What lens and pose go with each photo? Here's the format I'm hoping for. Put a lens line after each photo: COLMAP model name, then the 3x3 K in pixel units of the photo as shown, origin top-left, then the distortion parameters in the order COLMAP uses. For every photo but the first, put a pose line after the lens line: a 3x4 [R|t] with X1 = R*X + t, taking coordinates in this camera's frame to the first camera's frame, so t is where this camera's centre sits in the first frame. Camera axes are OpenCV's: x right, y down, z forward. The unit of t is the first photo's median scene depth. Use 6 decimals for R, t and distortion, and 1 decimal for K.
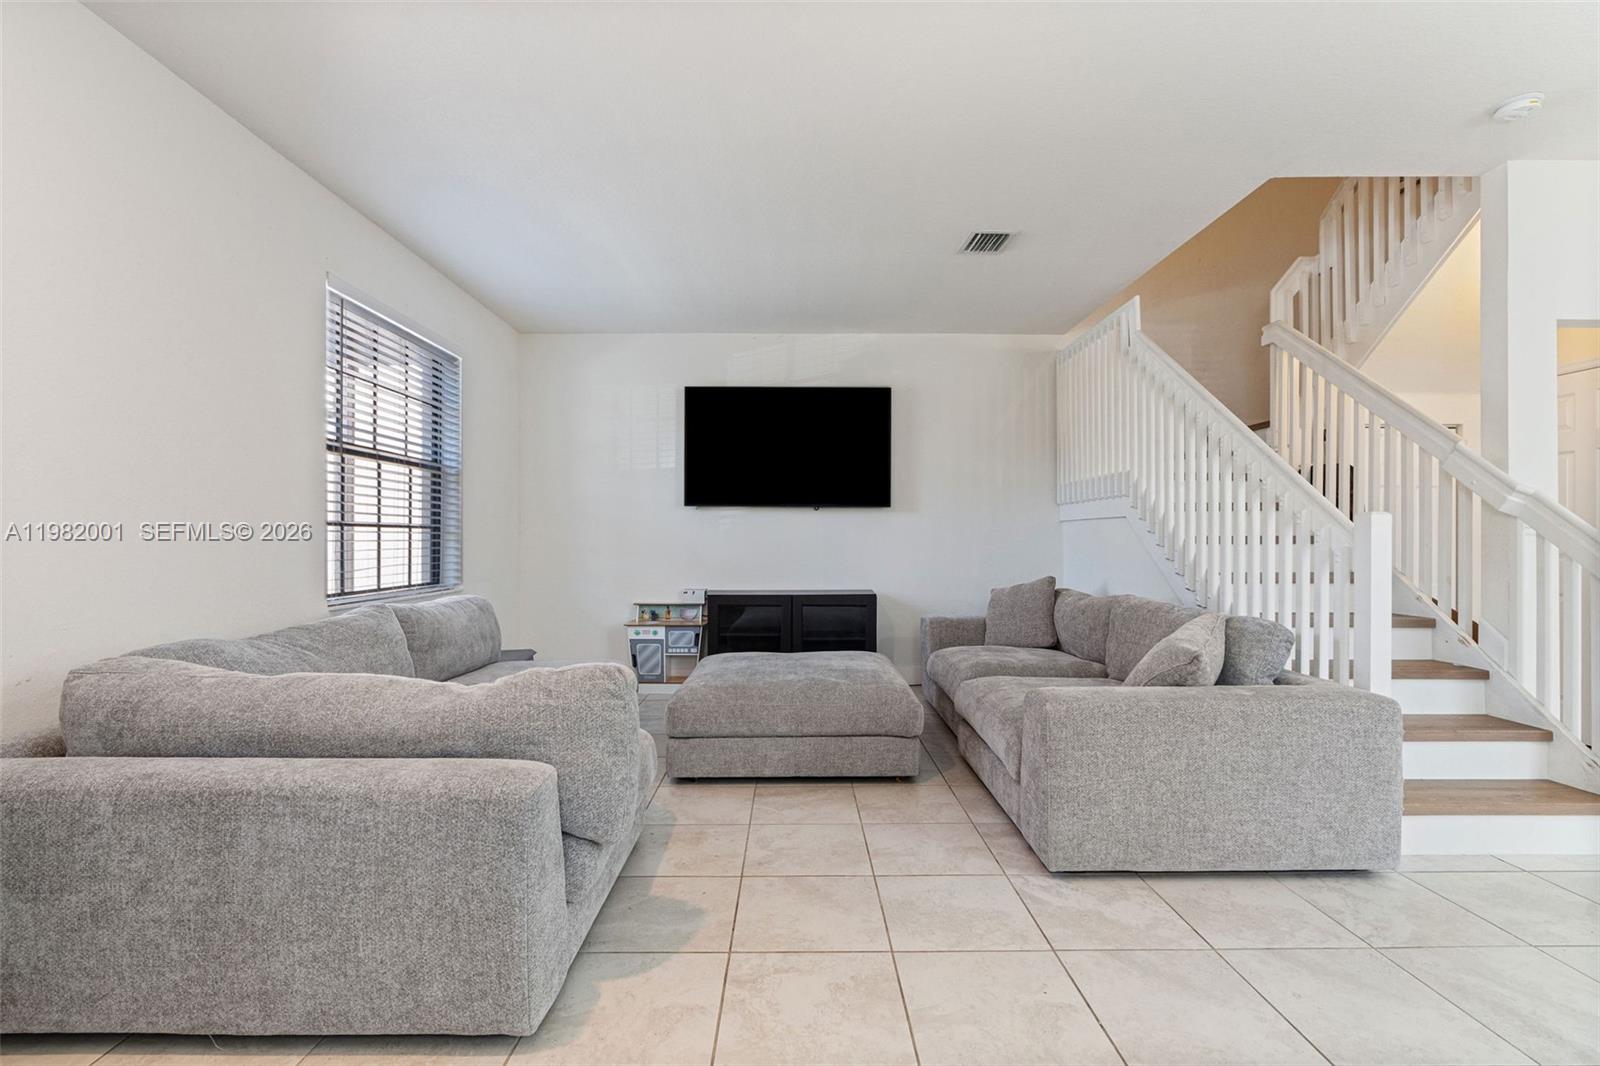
lens RADIAL K [[724.0, 0, 795.2], [0, 724.0, 535.6], [0, 0, 1]] dist [-0.001418, 0.000179]
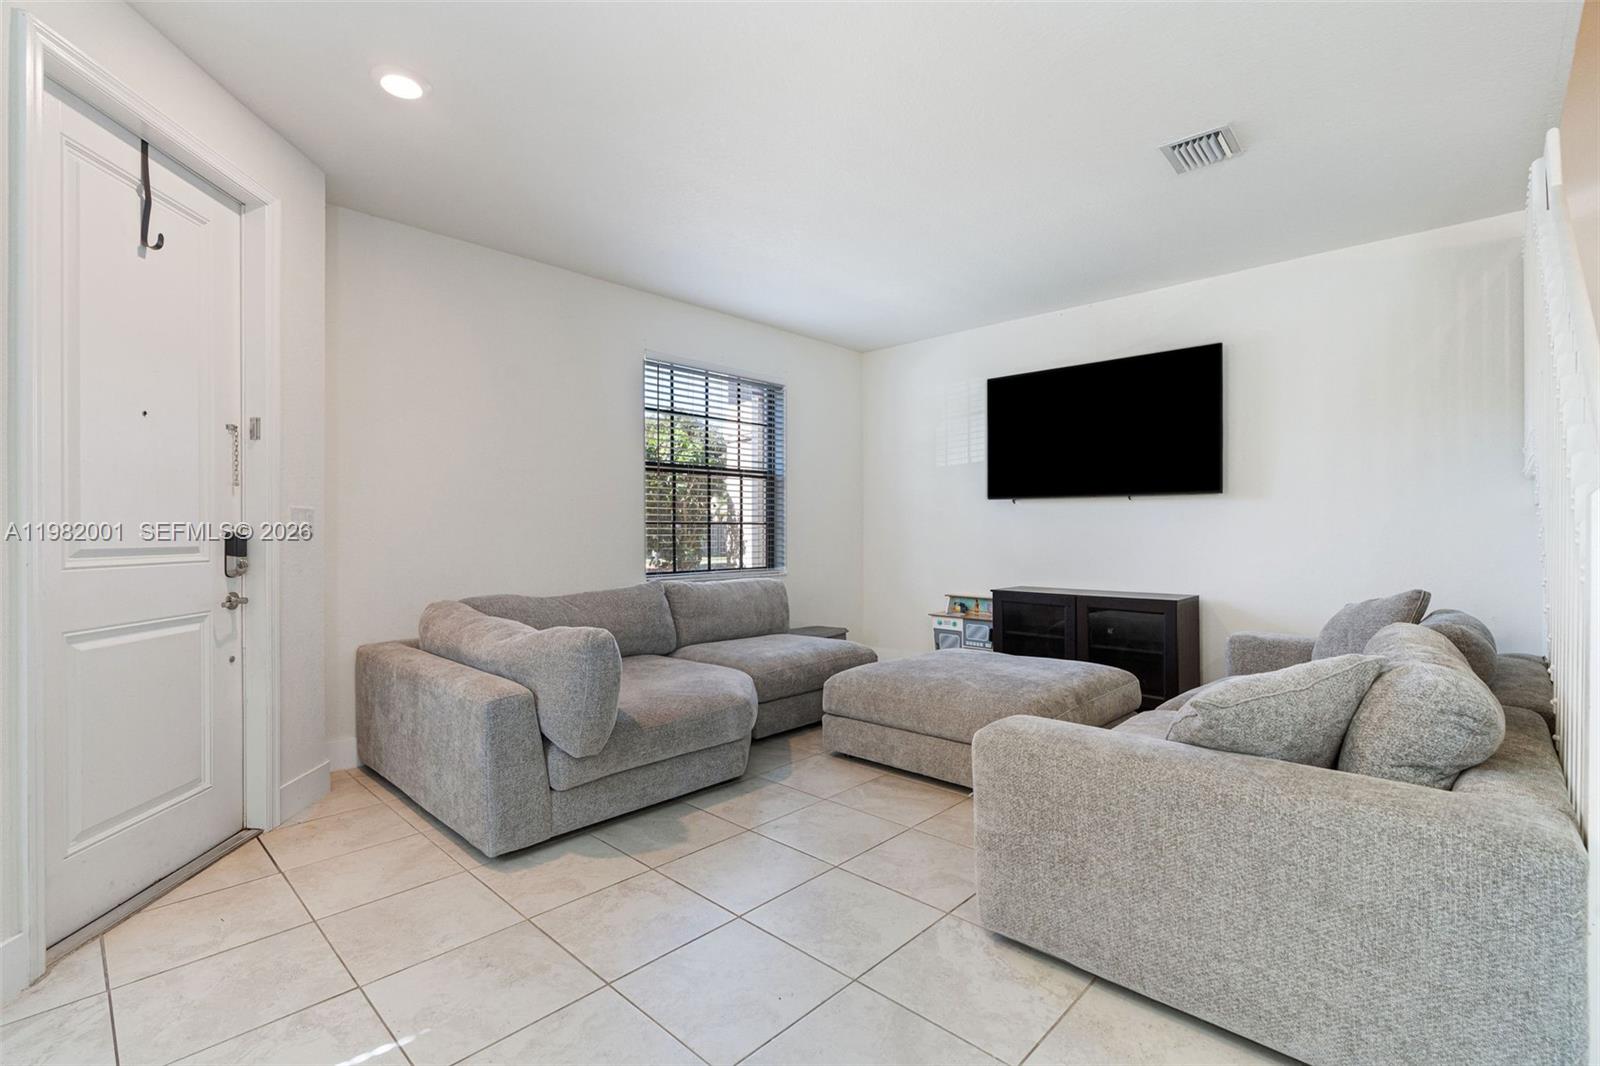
lens RADIAL K [[724.0, 0, 795.2], [0, 724.0, 535.6], [0, 0, 1]] dist [-0.001418, 0.000179]
pose [[0.717281, 0.003767, -0.696774, 0.361217], [0.005100, 0.999930, 0.010655, -0.003431], [0.696766, -0.011196, 0.717211, 0.108912]]
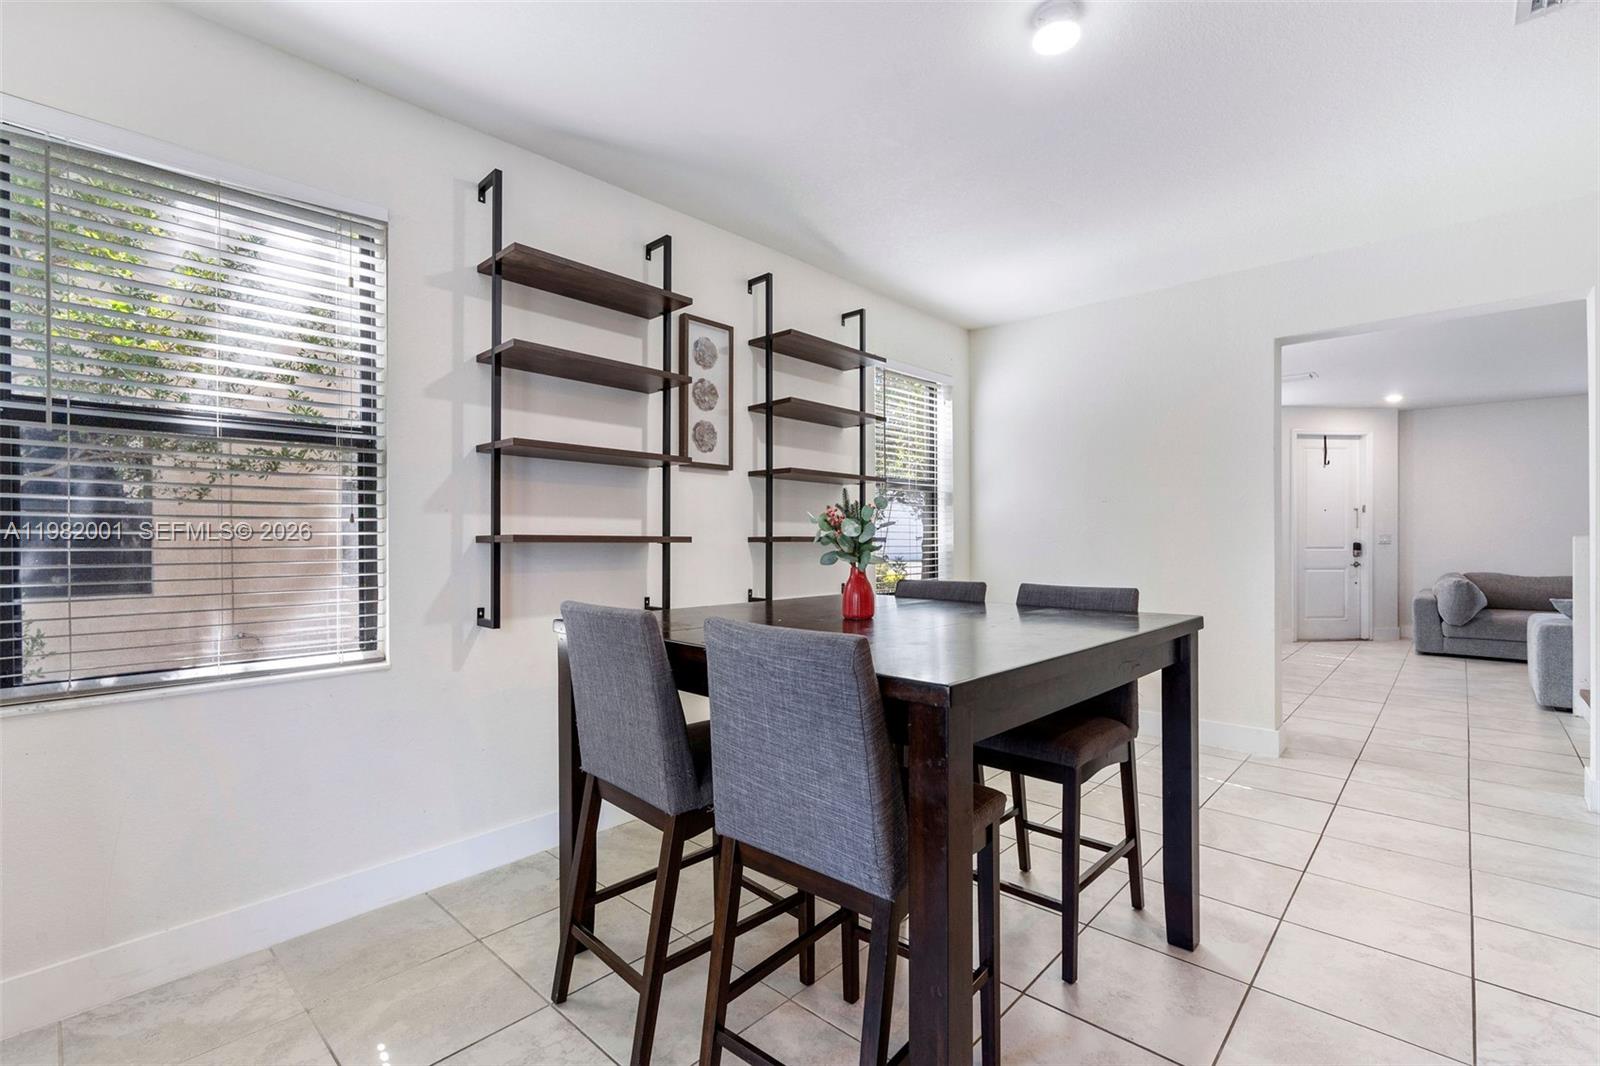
lens RADIAL K [[724.0, 0, 795.2], [0, 724.0, 535.6], [0, 0, 1]] dist [-0.001418, 0.000179]
pose [[-0.684135, -0.004253, -0.729343, 1.775311], [0.002718, 0.999961, -0.008380, -0.007690], [0.729350, -0.007715, -0.684097, 0.395221]]
